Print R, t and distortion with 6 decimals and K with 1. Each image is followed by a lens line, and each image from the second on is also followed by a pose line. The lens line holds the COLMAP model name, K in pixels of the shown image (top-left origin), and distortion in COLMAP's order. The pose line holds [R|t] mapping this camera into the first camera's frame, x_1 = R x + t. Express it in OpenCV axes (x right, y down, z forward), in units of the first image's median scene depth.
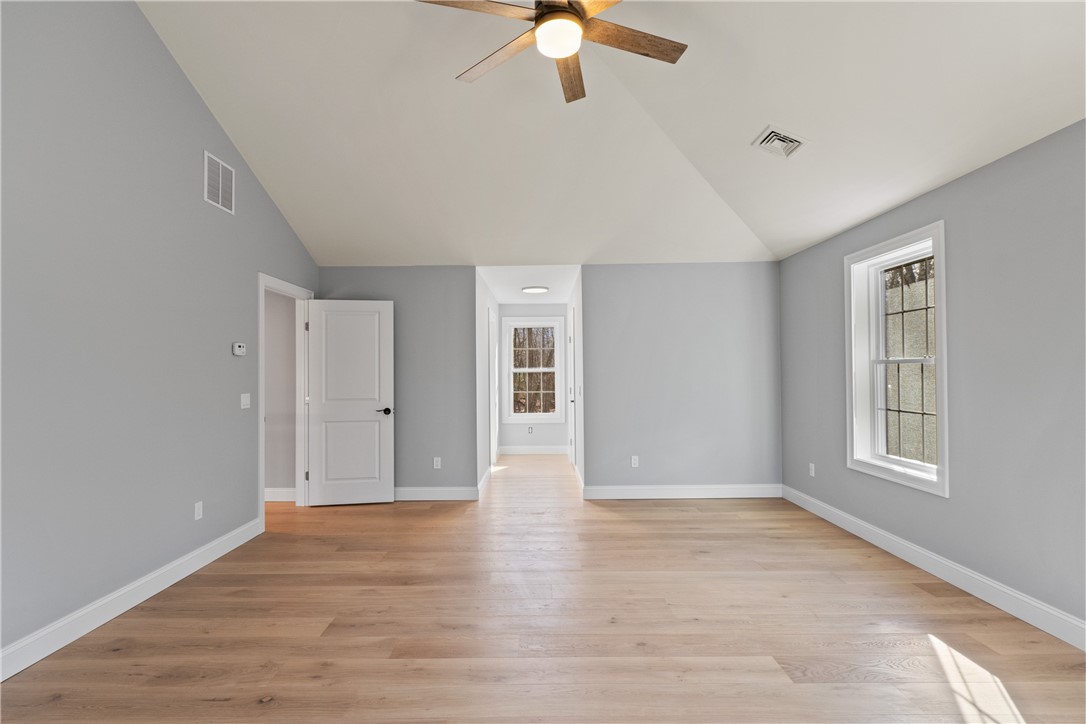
lens RADIAL K [[524.8, 0, 543.0], [0, 524.8, 362.0], [0, 0, 1]] dist [-0.001881, -0.000747]
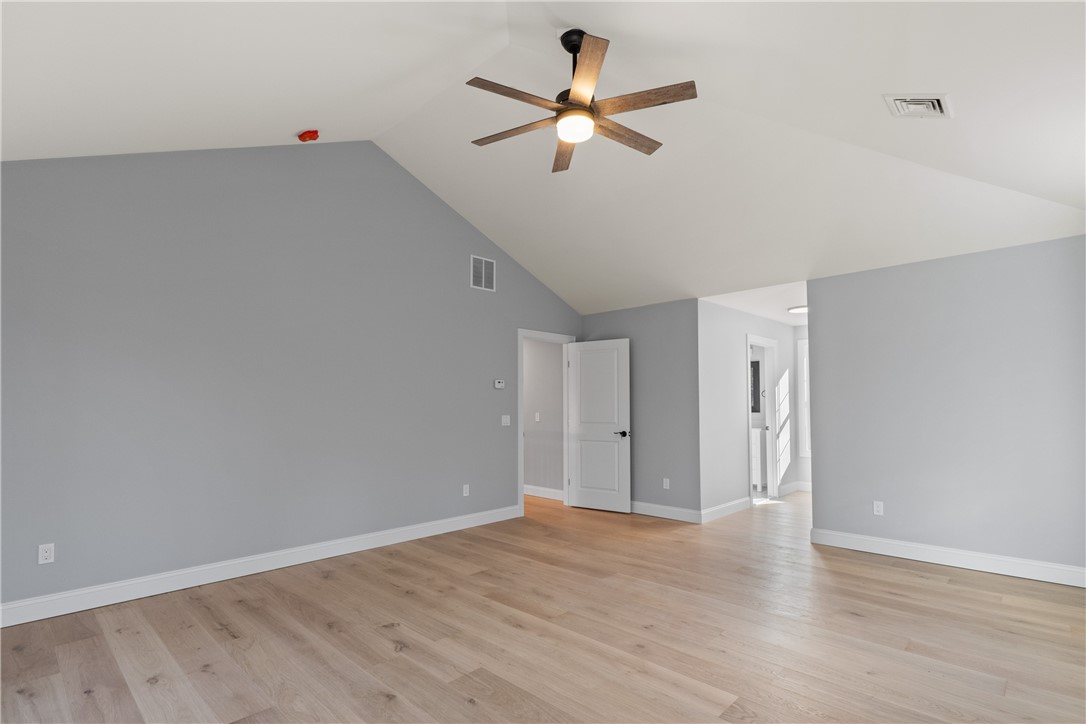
lens RADIAL K [[536.6, 0, 532.1], [0, 536.6, 385.1], [0, 0, 1]] dist [-0.000903, -0.000407]
pose [[0.705414, -0.020239, -0.708507, 0.522861], [0.013886, 0.999795, -0.014734, 0.000990], [0.708660, 0.000556, 0.705550, 0.025172]]
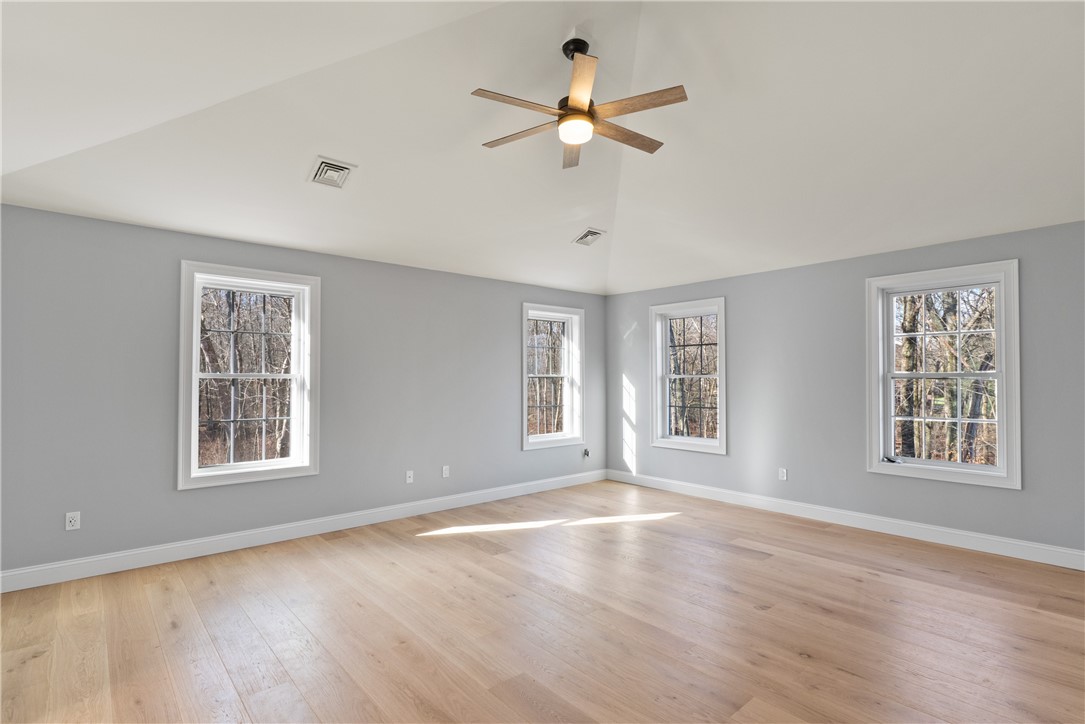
lens RADIAL K [[536.1, 0, 531.6], [0, 536.1, 385.1], [0, 0, 1]] dist [-0.000903, -0.000407]
pose [[-0.639585, -0.003725, 0.768711, -0.556714], [-0.009234, 0.999953, -0.002837, 0.014798], [-0.768665, -0.008913, -0.639590, 1.184453]]
